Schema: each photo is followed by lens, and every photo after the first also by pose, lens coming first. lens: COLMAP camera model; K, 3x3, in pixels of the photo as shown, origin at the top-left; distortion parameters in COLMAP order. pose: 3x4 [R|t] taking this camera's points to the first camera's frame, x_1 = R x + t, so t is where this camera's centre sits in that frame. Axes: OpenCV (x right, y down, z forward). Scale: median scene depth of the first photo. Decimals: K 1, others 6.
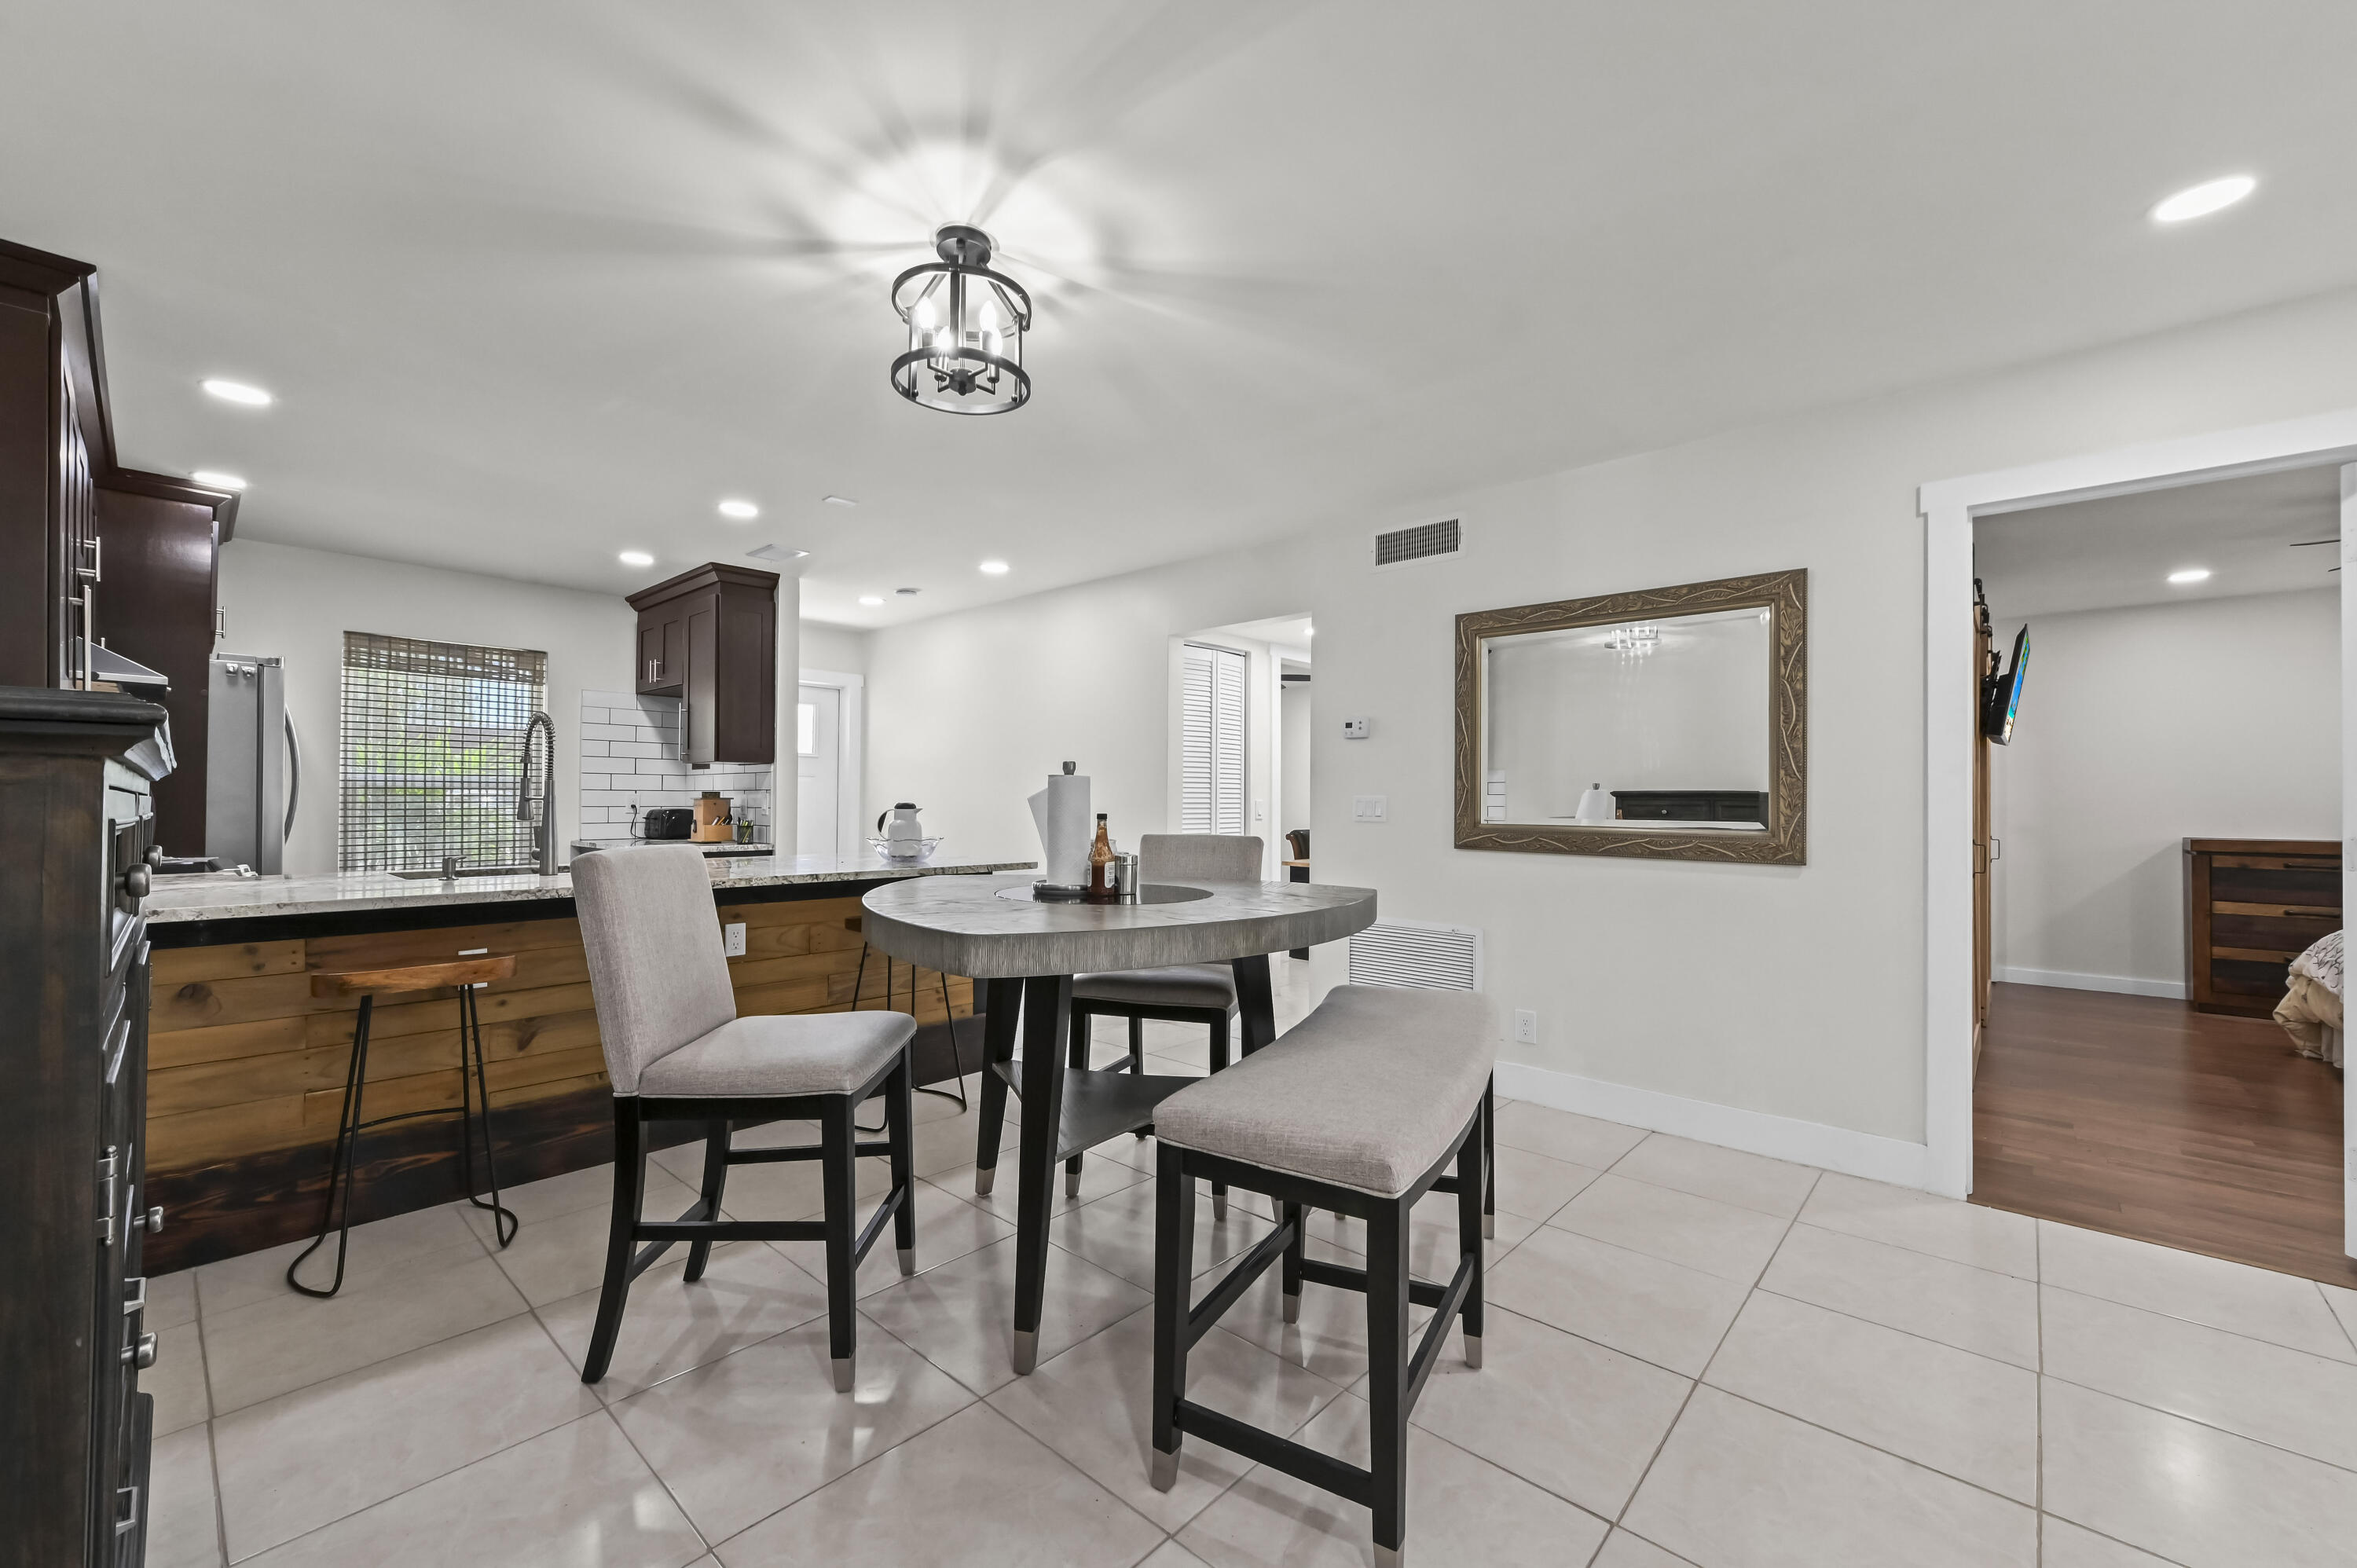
lens RADIAL K [[957.5, 0, 1180.9], [0, 957.5, 791.9], [0, 0, 1]] dist [0.000780, 0.000860]
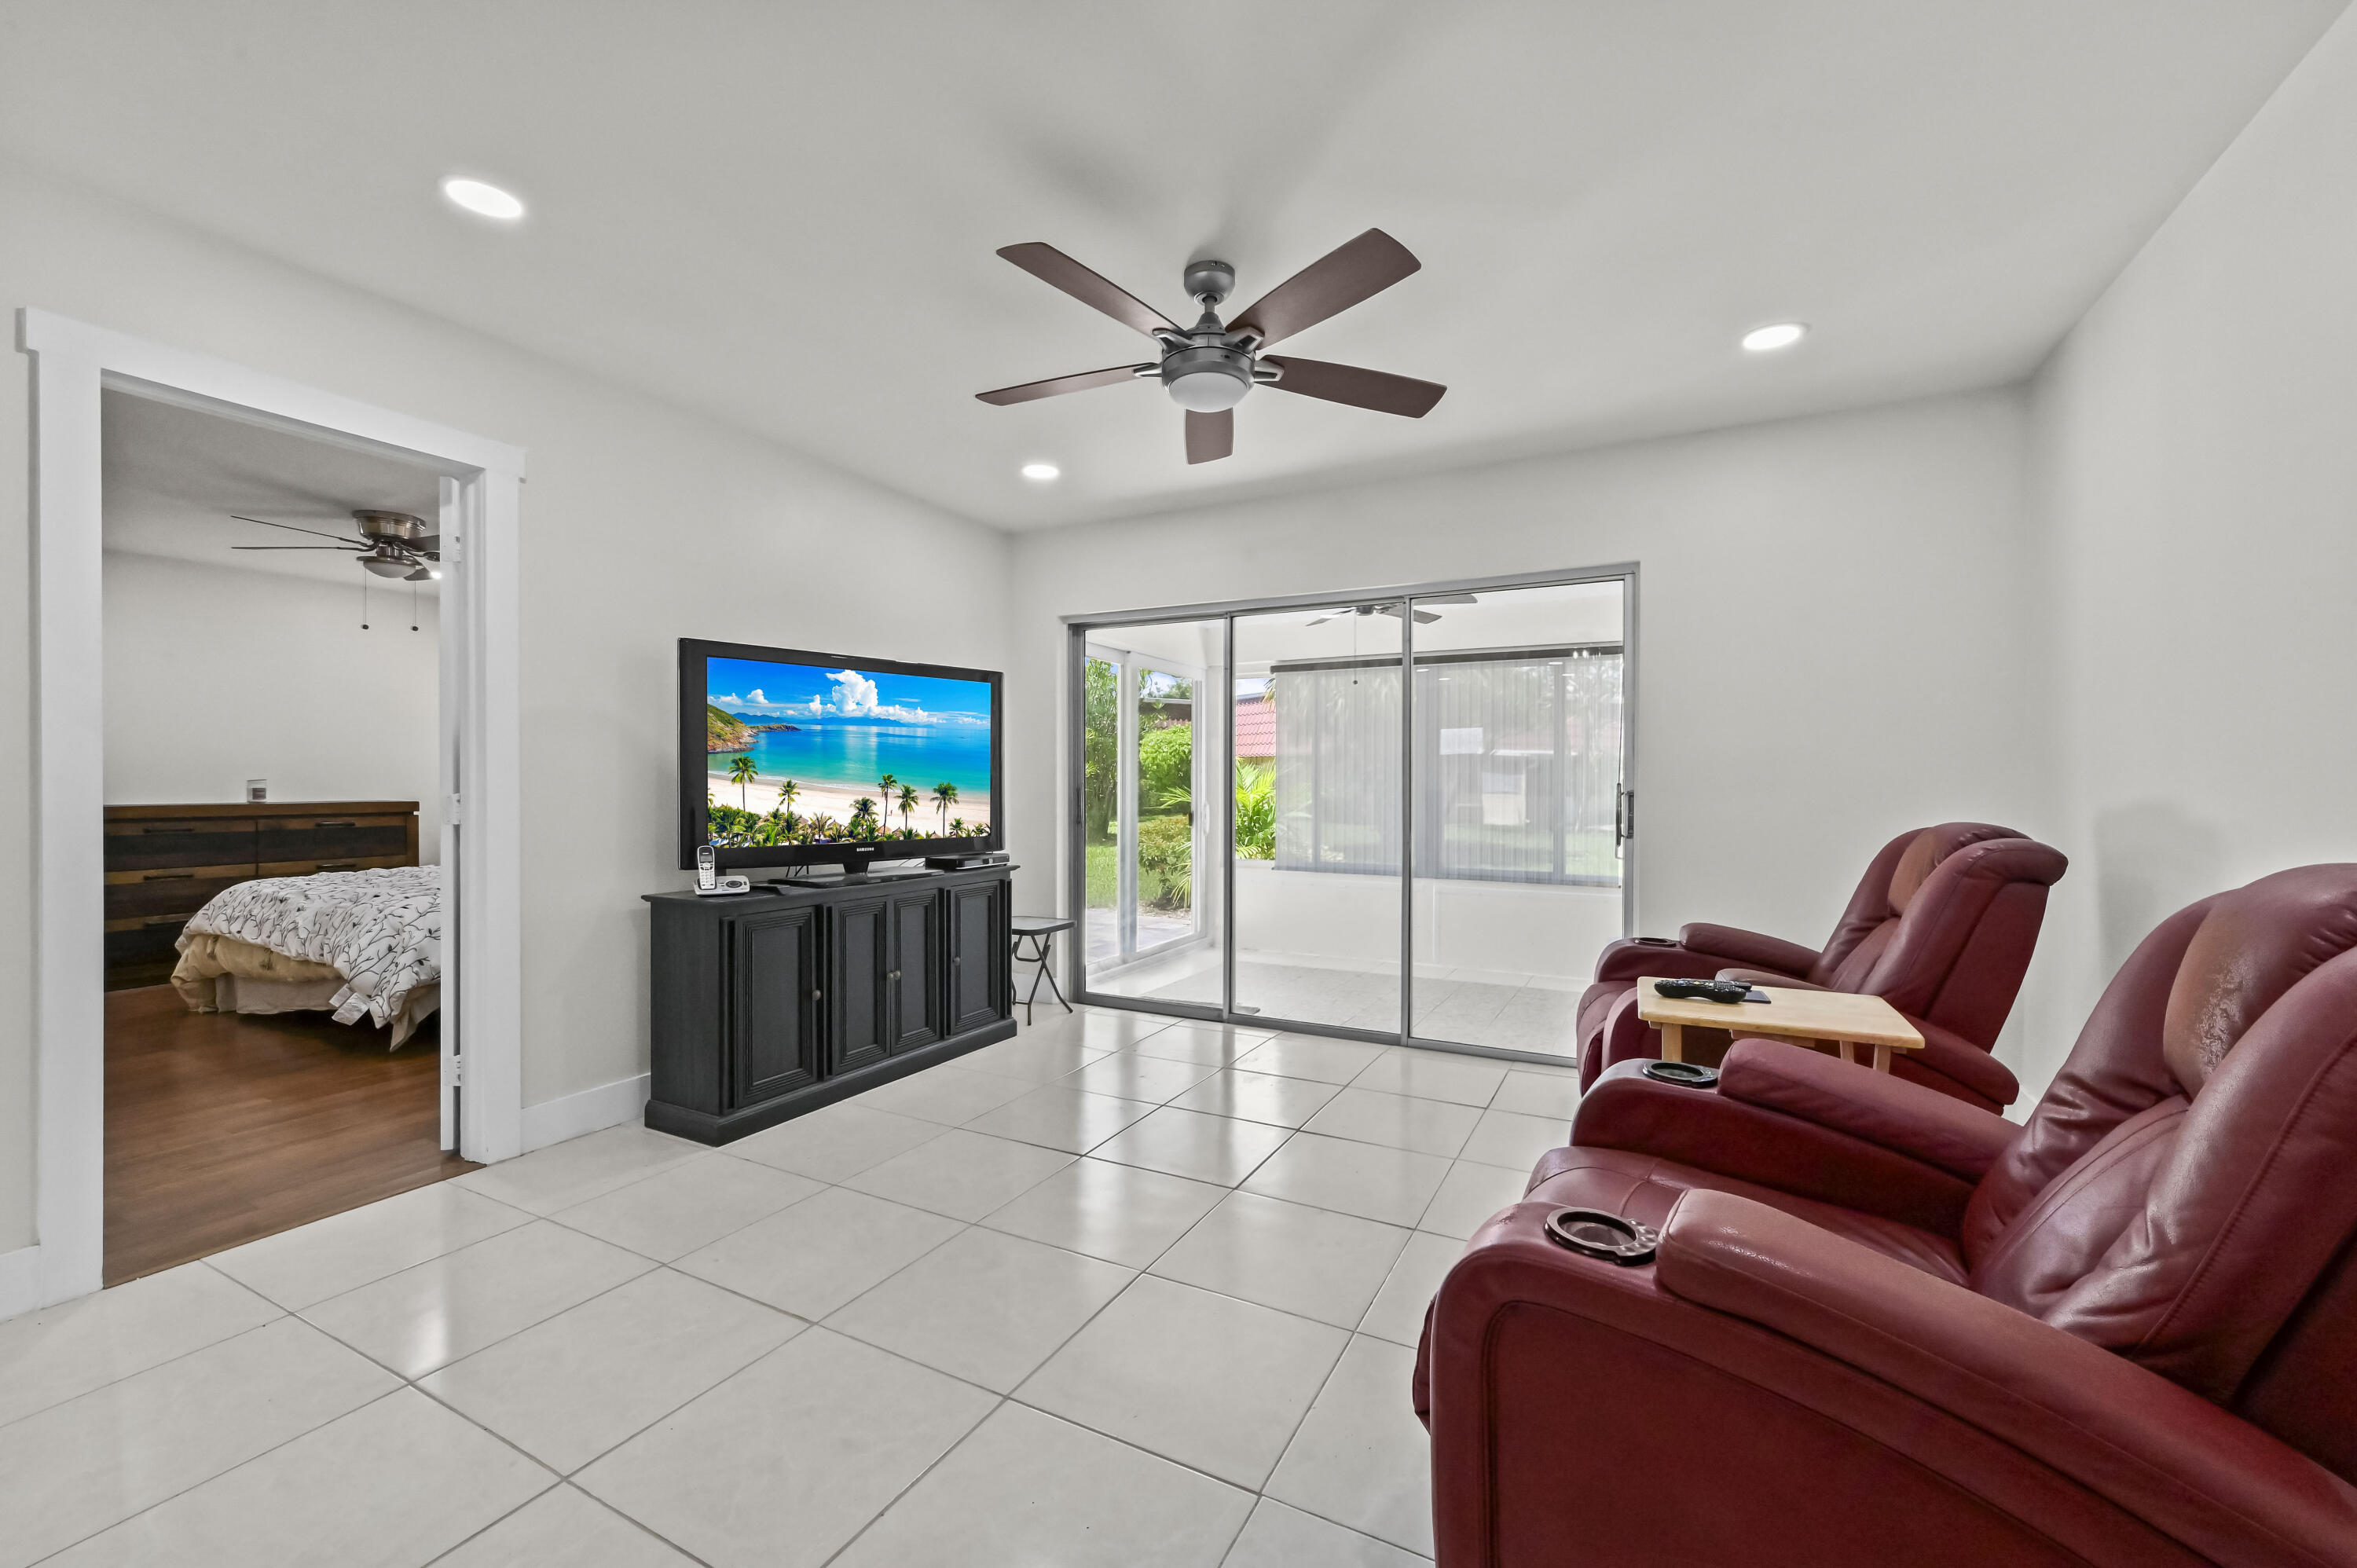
lens RADIAL K [[957.5, 0, 1182.8], [0, 957.5, 783.4], [0, 0, 1]] dist [0.000780, 0.000860]
pose [[-0.229251, -0.010638, 0.973309, -0.067633], [-0.014503, 0.999867, 0.007512, 0.006214], [-0.973259, -0.012393, -0.229375, 0.211188]]
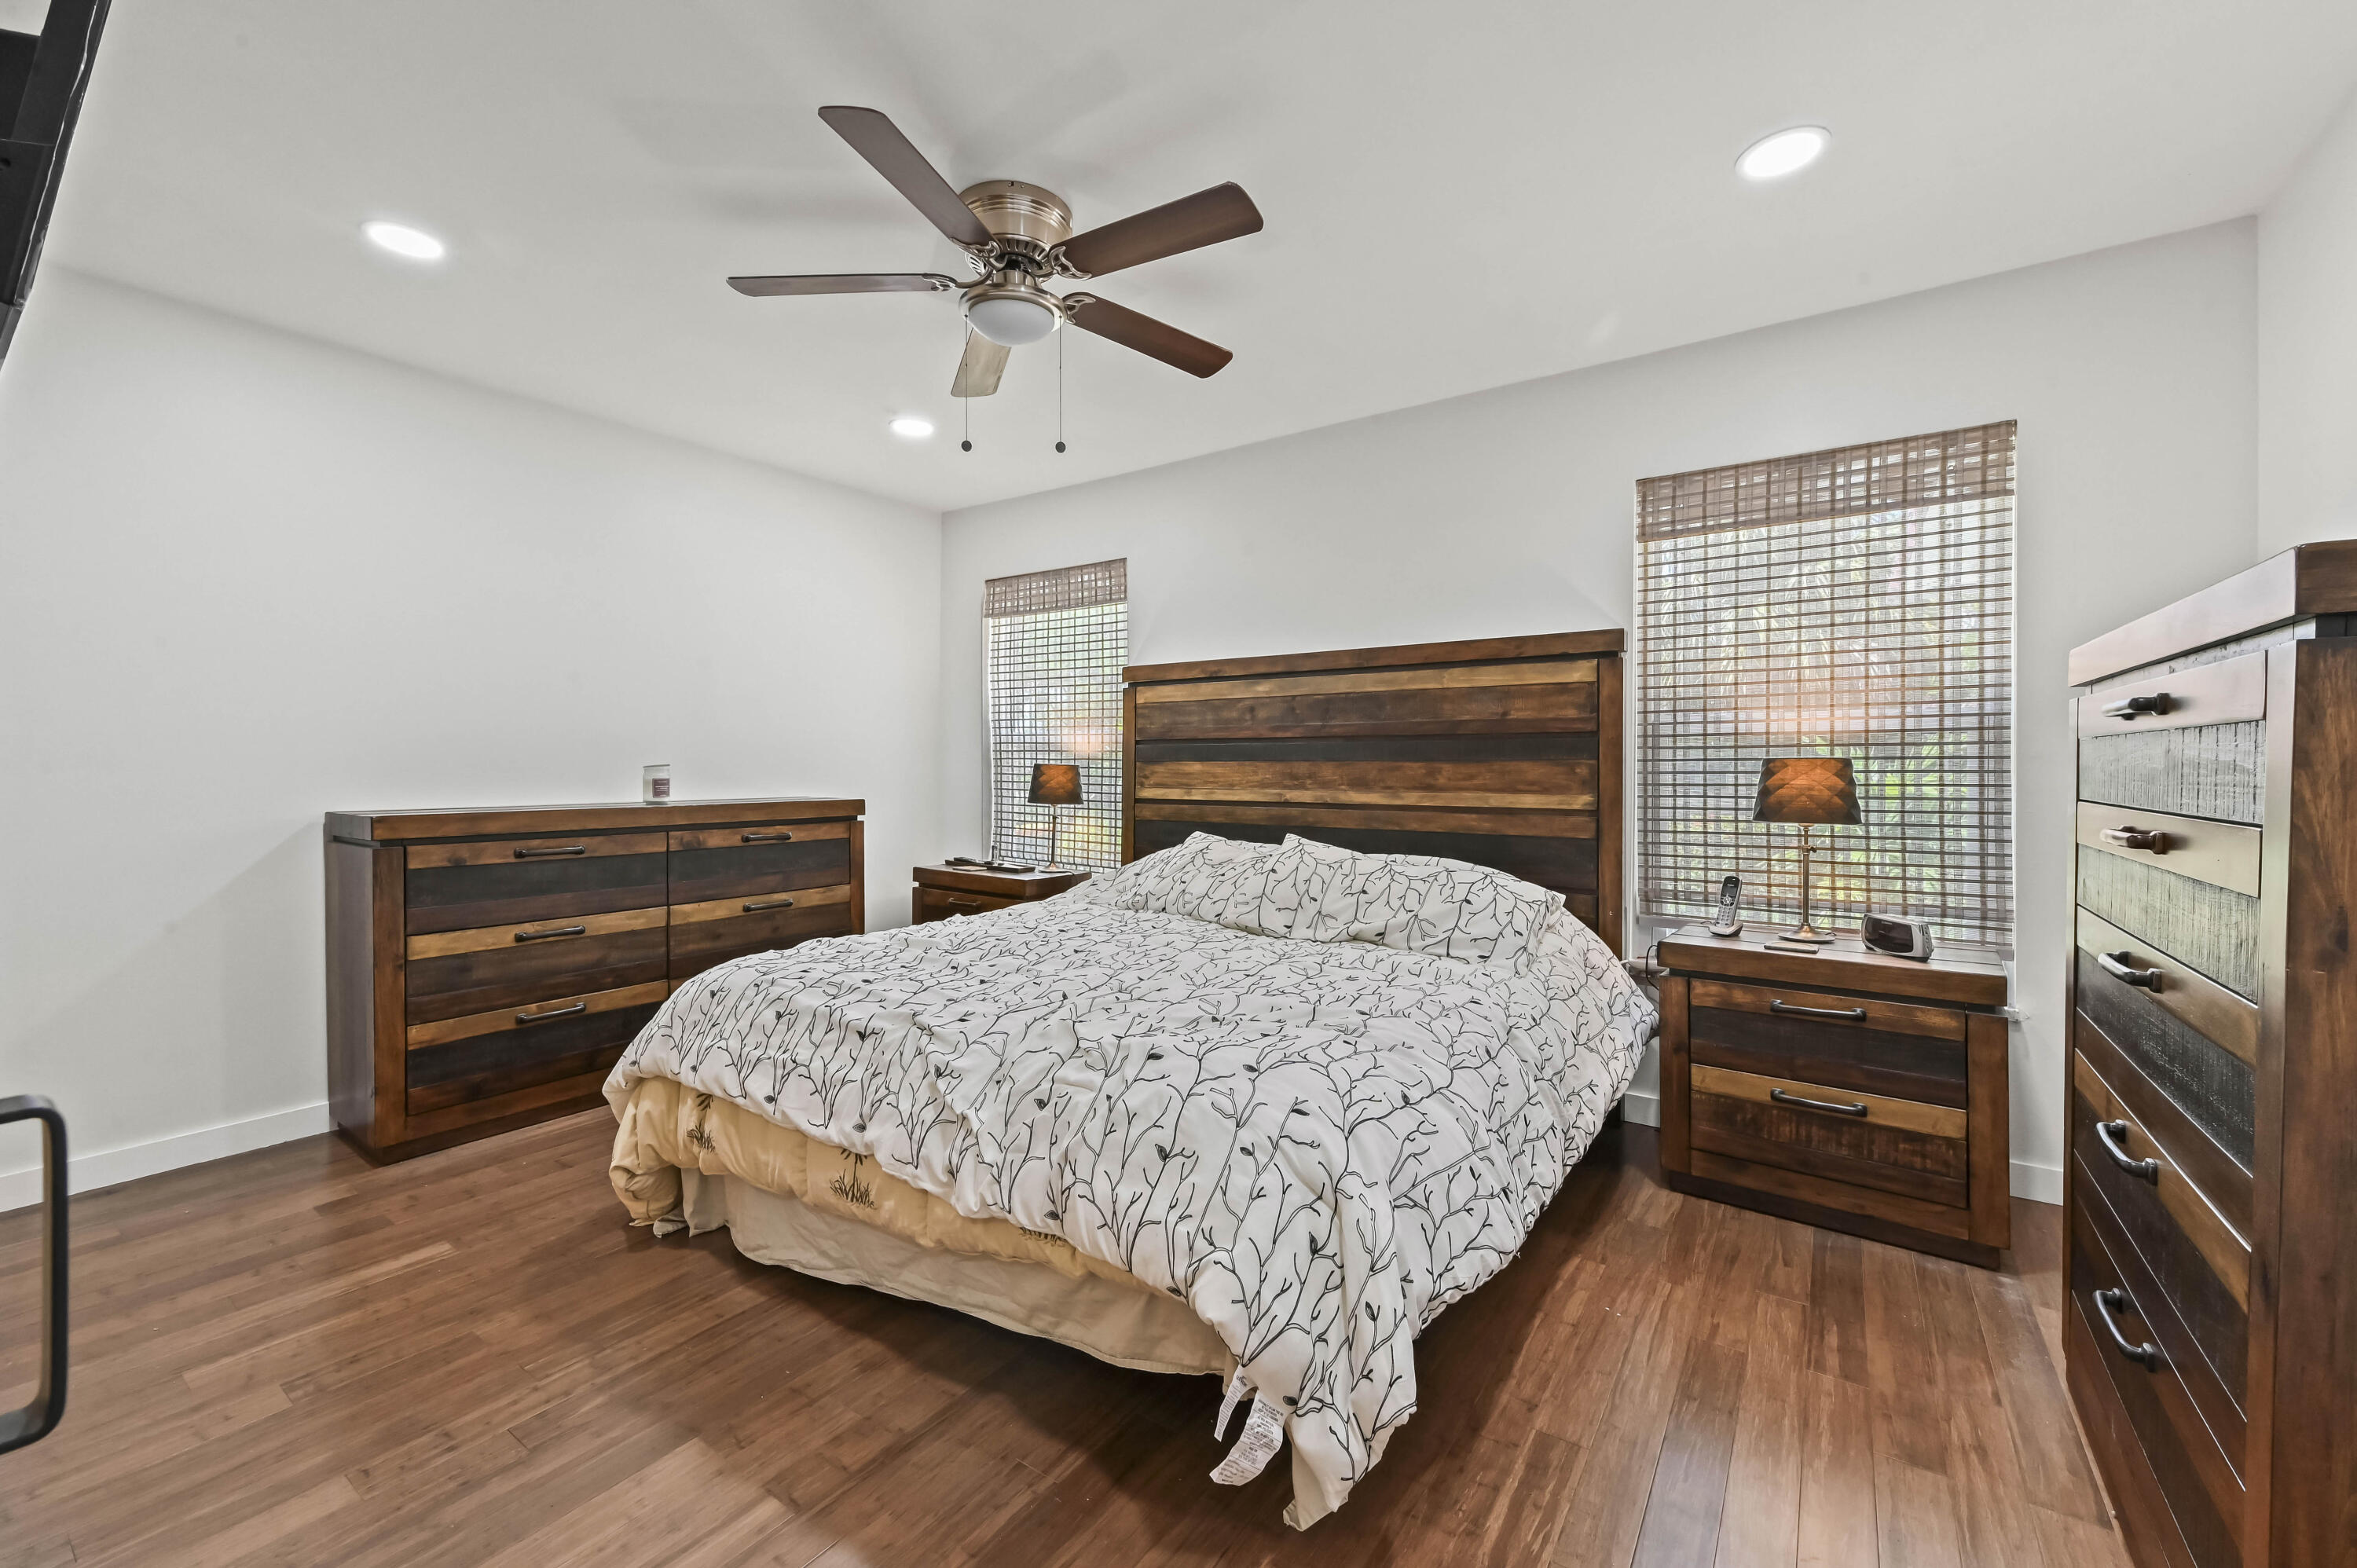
lens RADIAL K [[957.5, 0, 1175.6], [0, 957.5, 775.7], [0, 0, 1]] dist [0.000780, 0.000860]
pose [[-0.102845, -0.015101, 0.994583, 0.633179], [-0.009808, 0.999852, 0.014167, 0.021976], [-0.994649, -0.008298, -0.102978, 0.770421]]
